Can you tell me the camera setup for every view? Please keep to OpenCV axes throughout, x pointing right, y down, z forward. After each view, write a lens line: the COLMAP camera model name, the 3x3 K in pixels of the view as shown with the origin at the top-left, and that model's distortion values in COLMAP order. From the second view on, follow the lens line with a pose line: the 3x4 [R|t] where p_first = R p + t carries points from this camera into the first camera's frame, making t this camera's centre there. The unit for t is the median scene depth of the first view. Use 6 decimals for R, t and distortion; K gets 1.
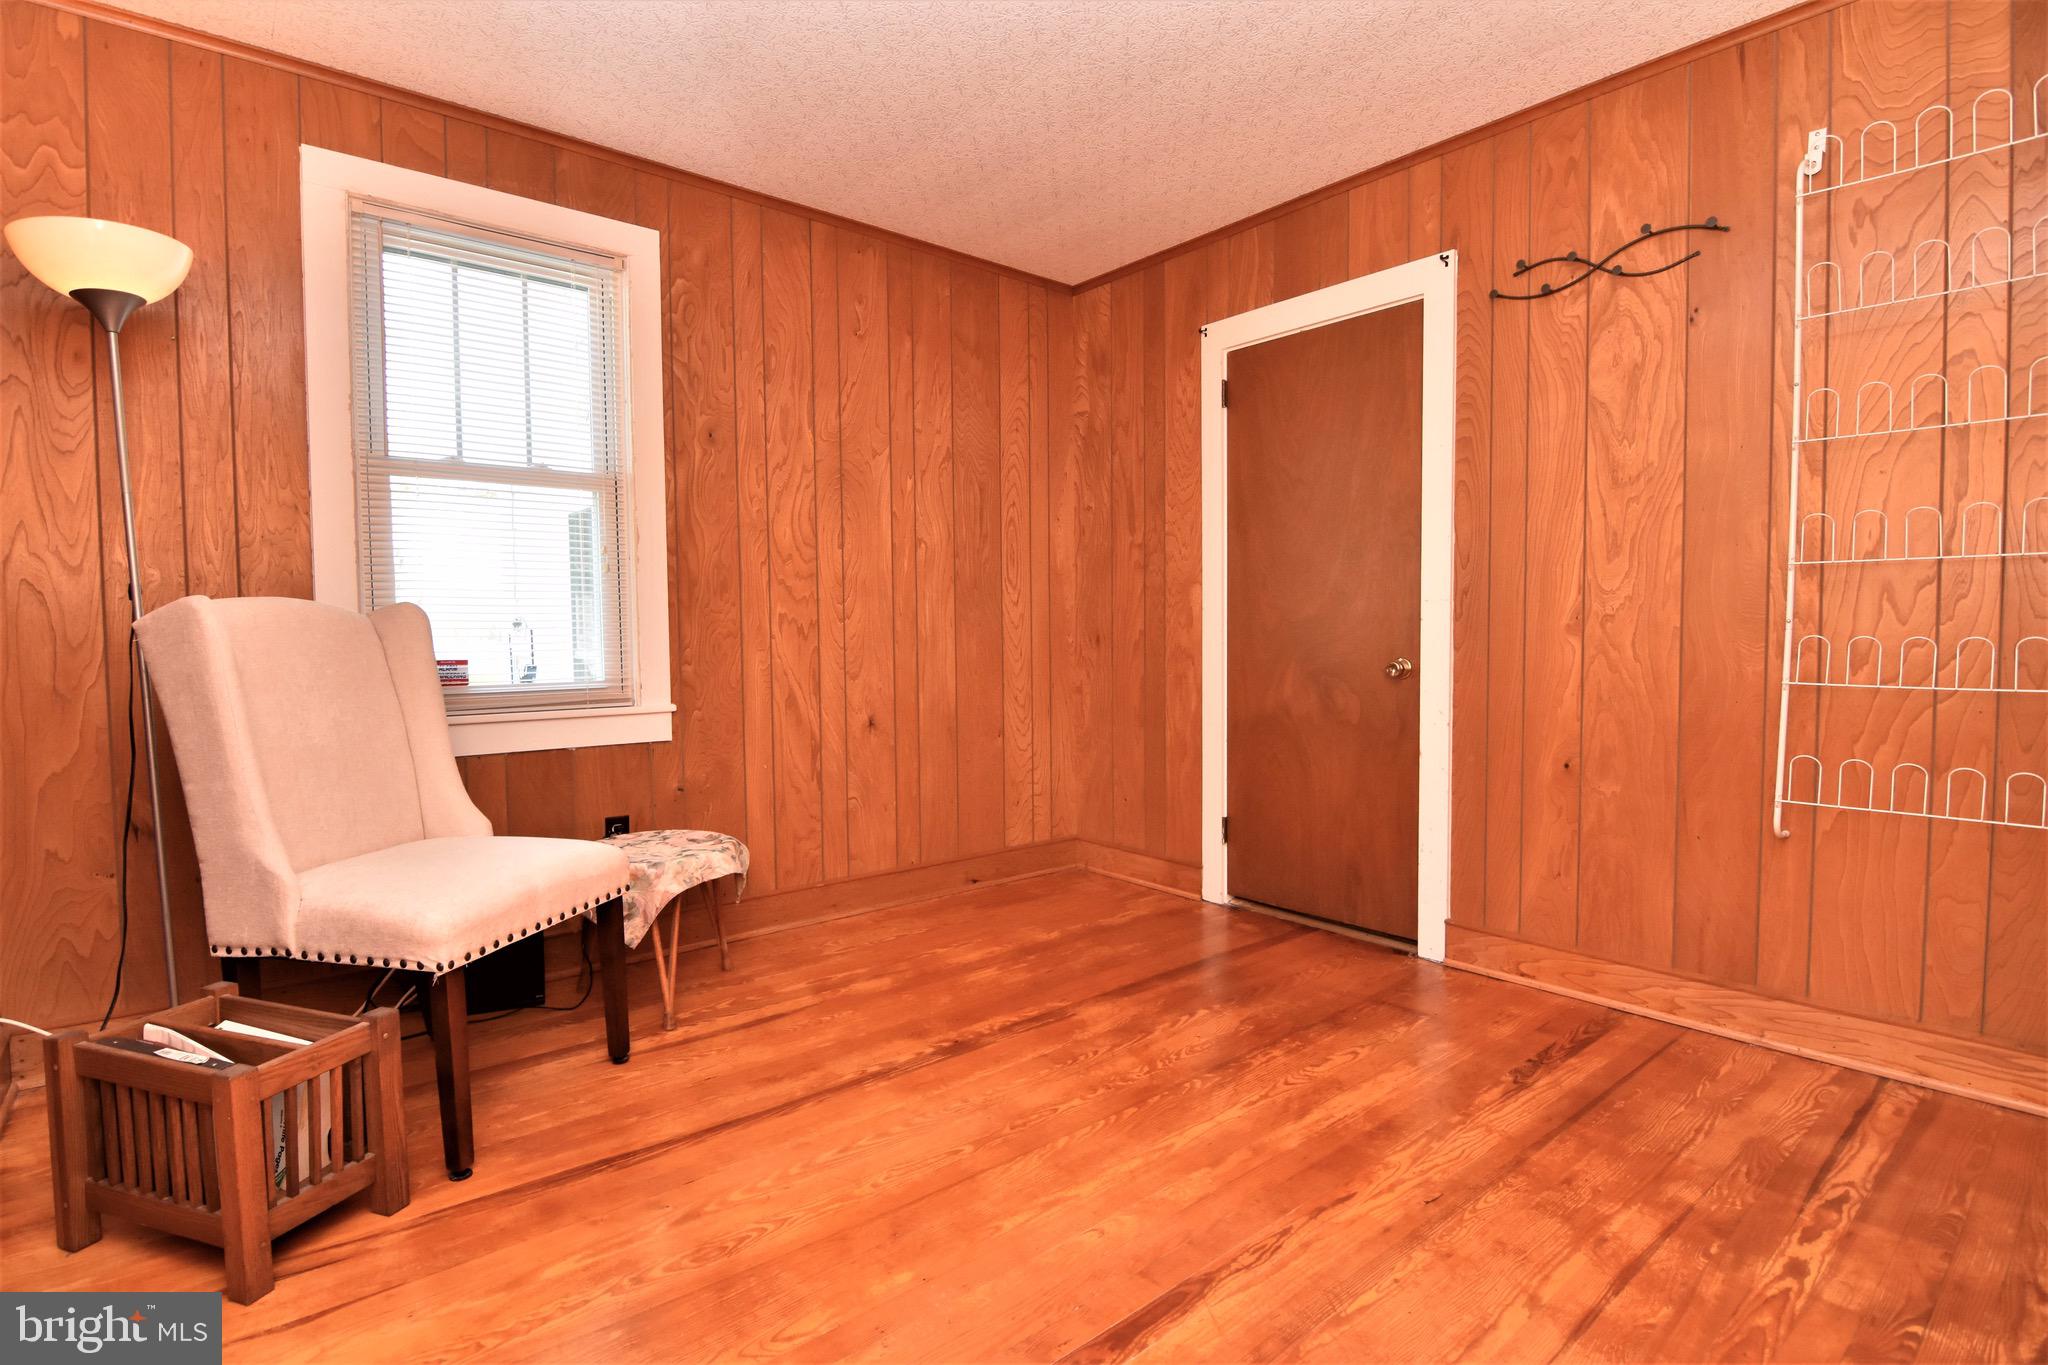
lens RADIAL K [[987.0, 0, 1023.4], [0, 987.0, 689.7], [0, 0, 1]] dist [-0.001592, -0.011756]
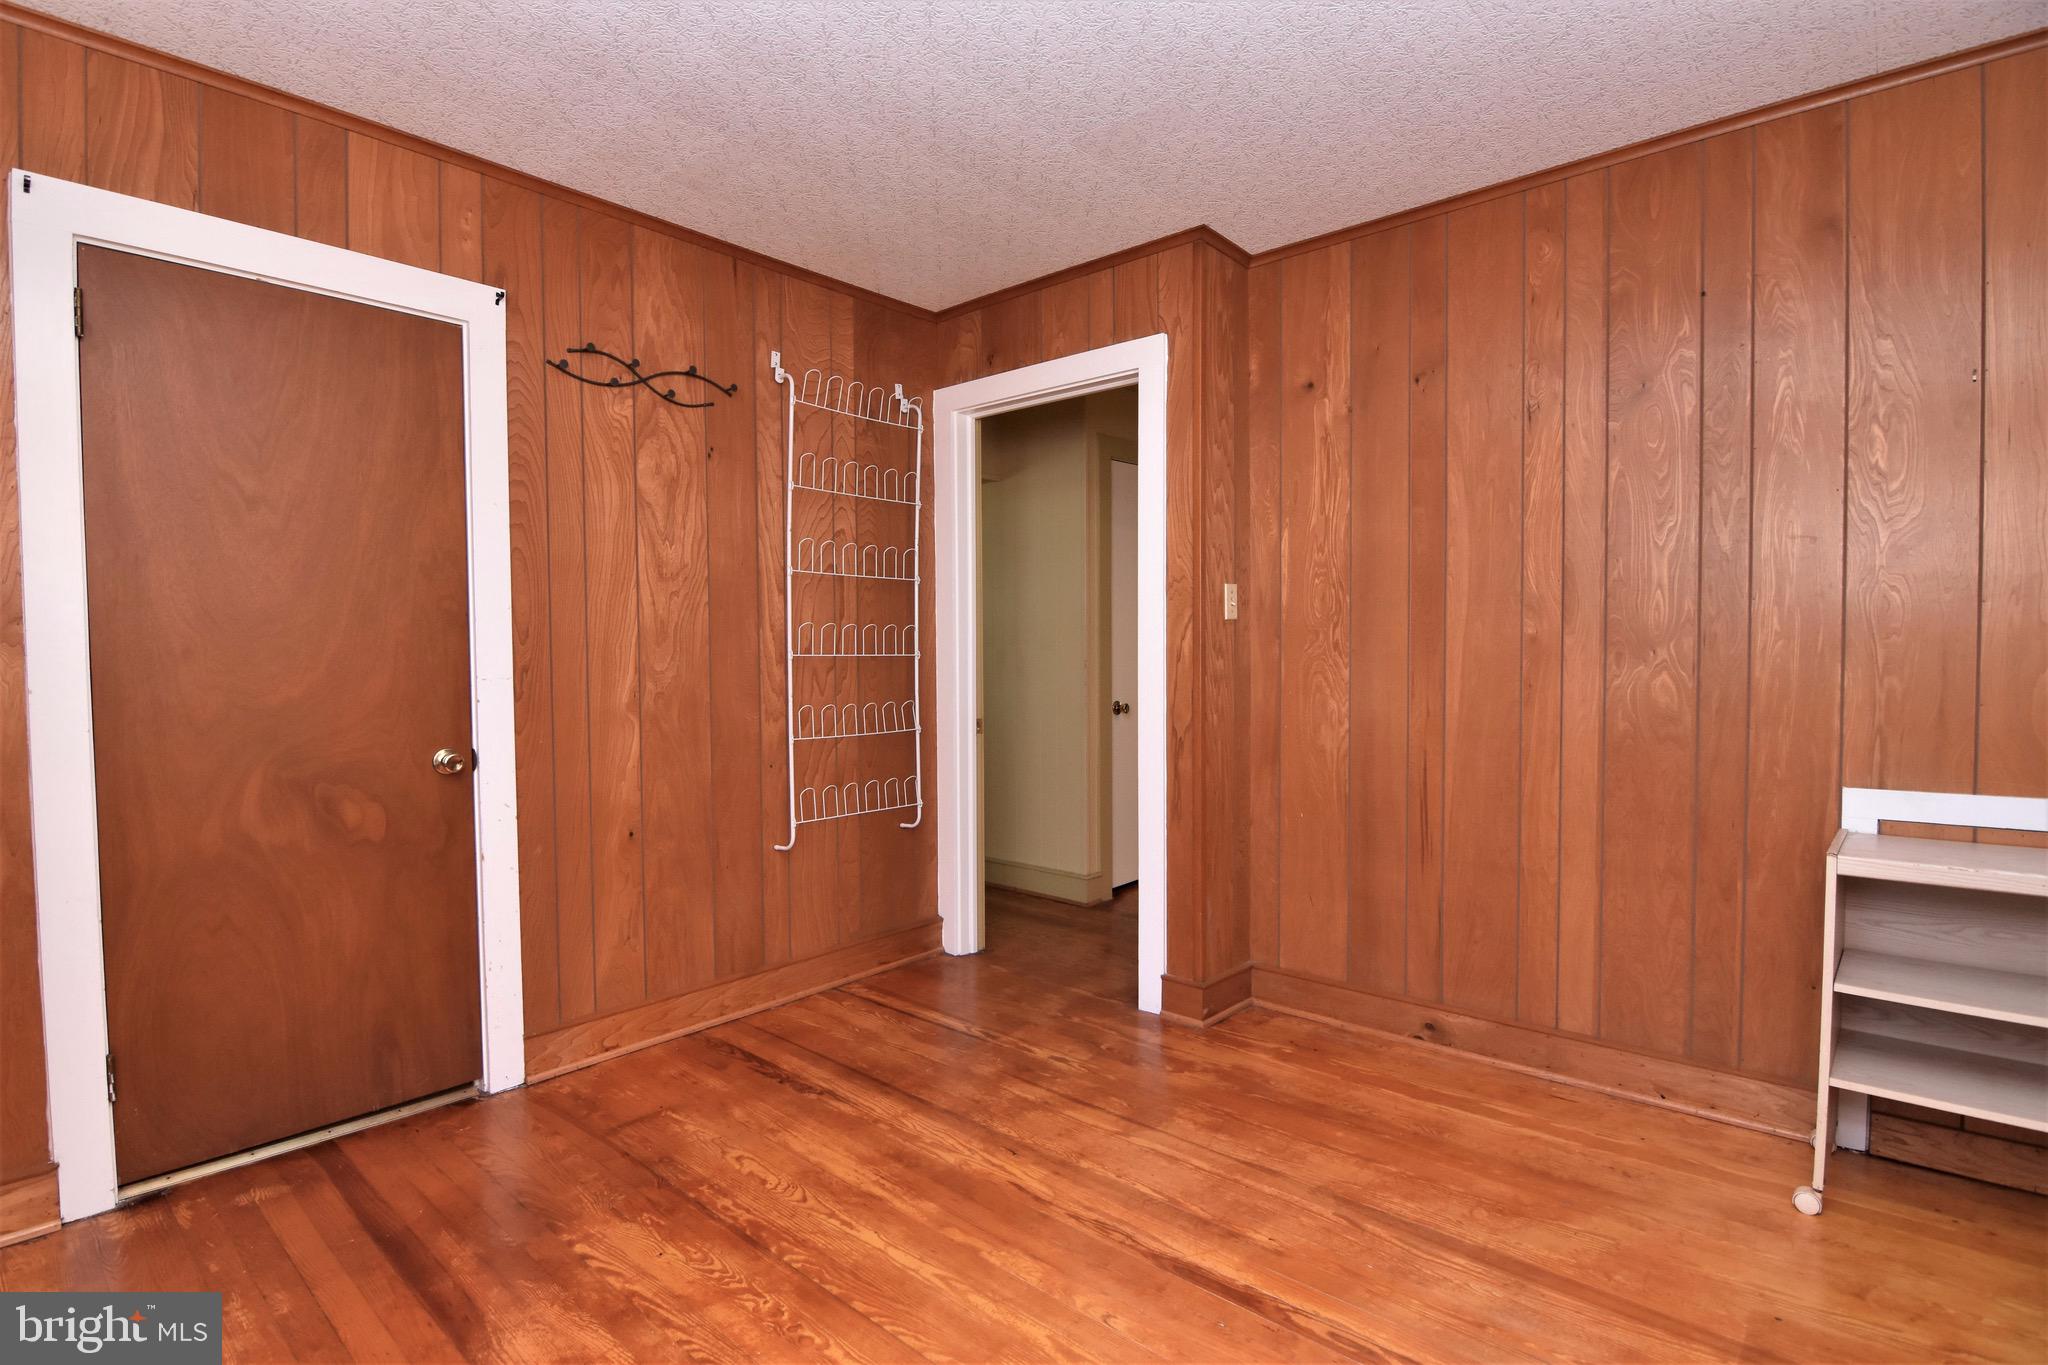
lens RADIAL K [[980.3, 0, 1017.7], [0, 980.3, 687.9], [0, 0, 1]] dist [-0.019602, -0.000163]
pose [[-0.142032, -0.026096, 0.989518, -0.555782], [0.062498, 0.997422, 0.035275, -0.092893], [-0.987887, 0.066853, -0.140035, 0.734775]]
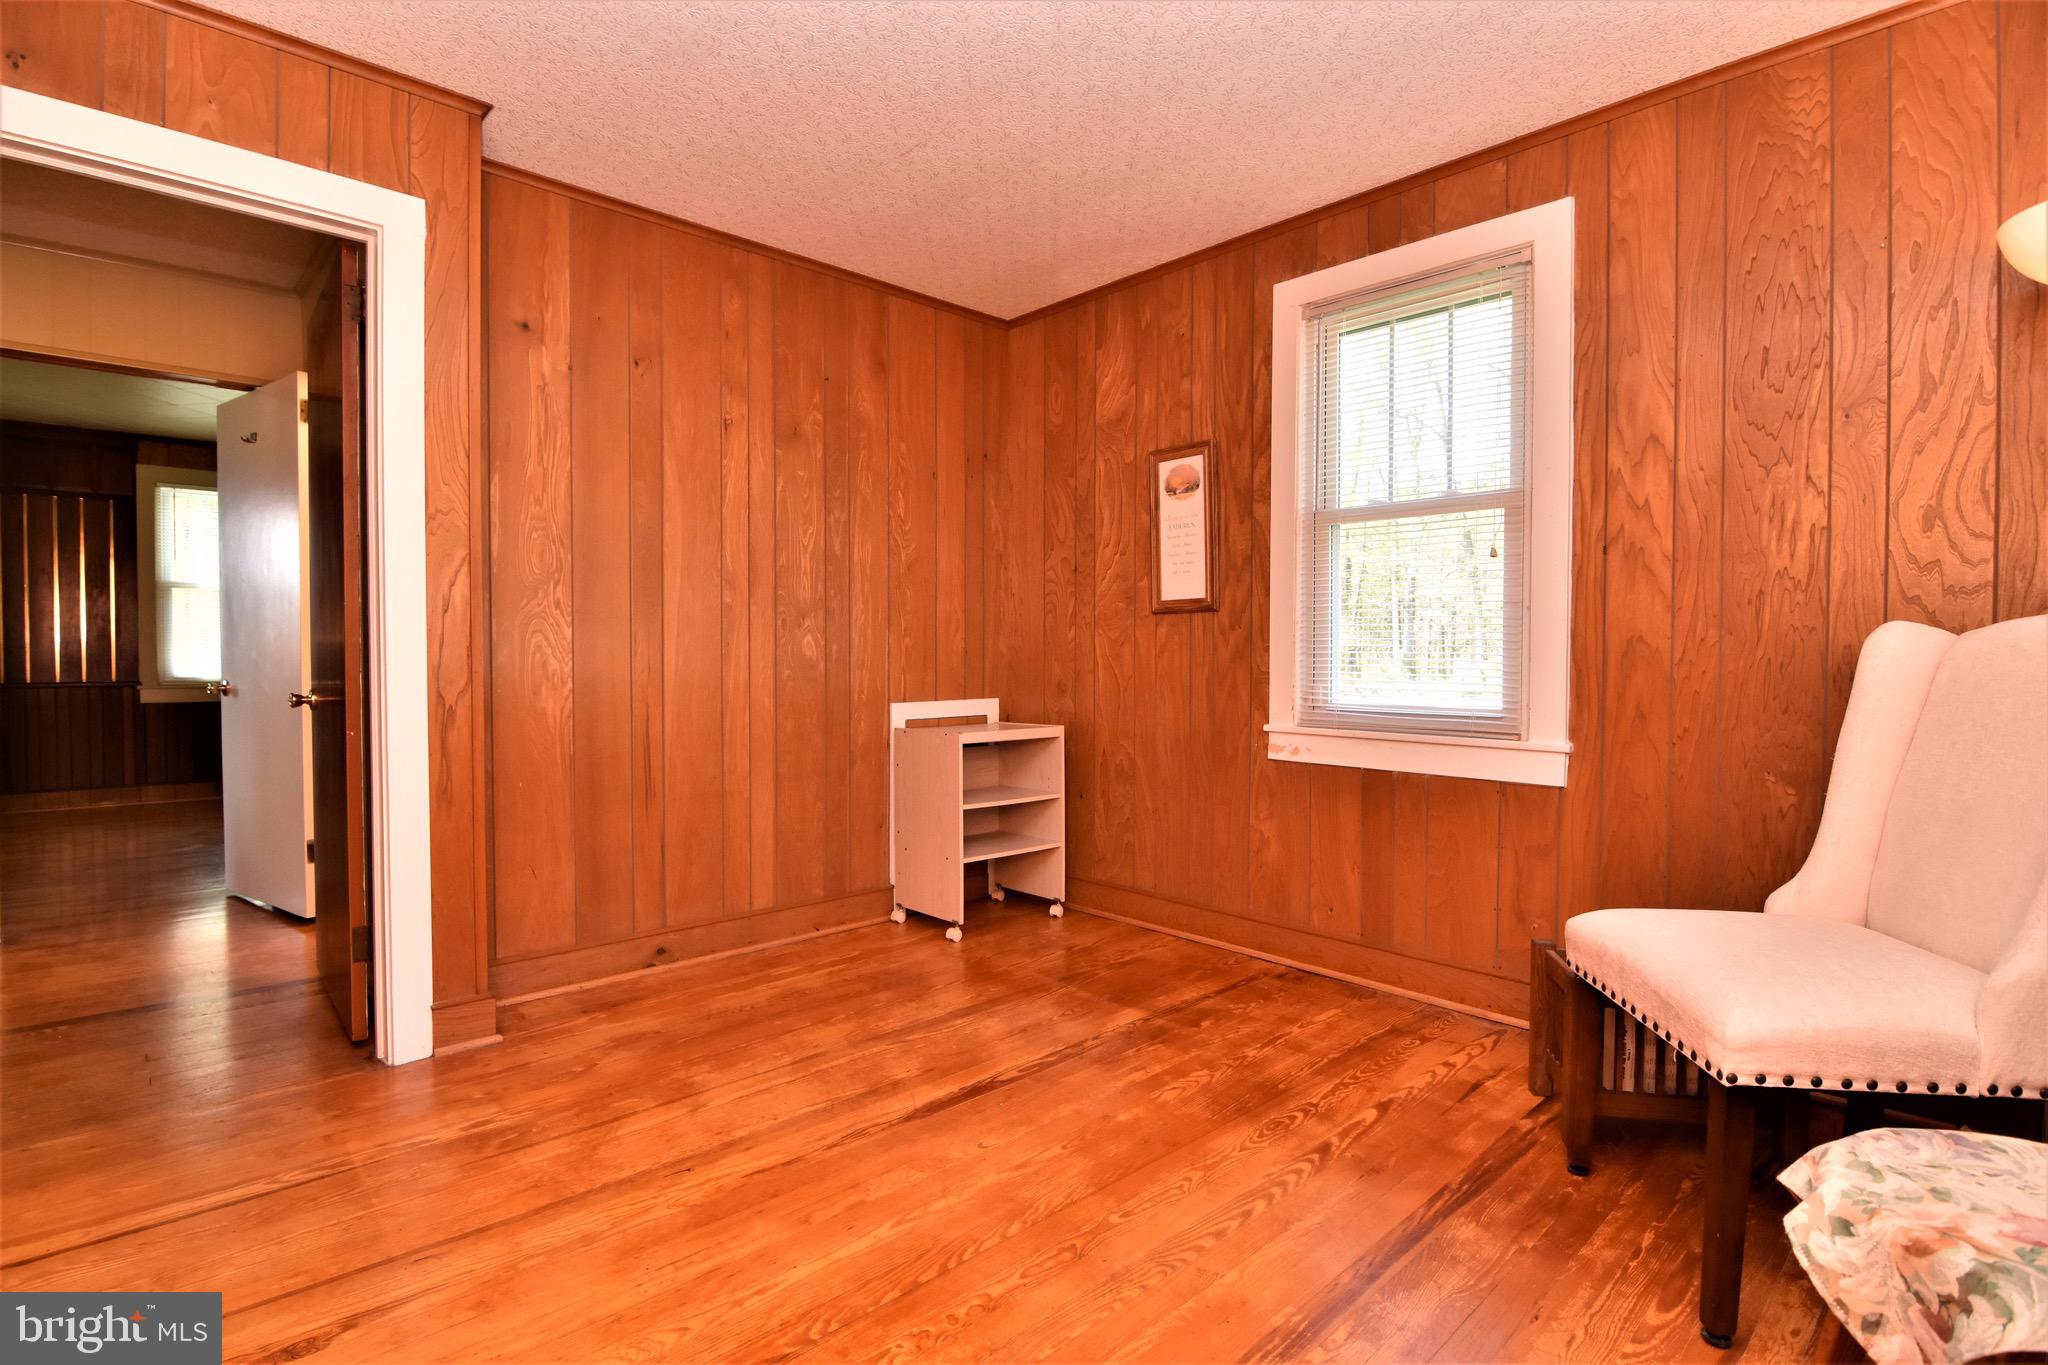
lens RADIAL K [[988.7, 0, 988.0], [0, 988.7, 684.7], [0, 0, 1]] dist [0.001615, -0.012019]
pose [[-0.999578, 0.004196, -0.028754, 0.063223], [0.001760, 0.996443, 0.084255, -0.081161], [0.029005, 0.084169, -0.996029, 1.349193]]
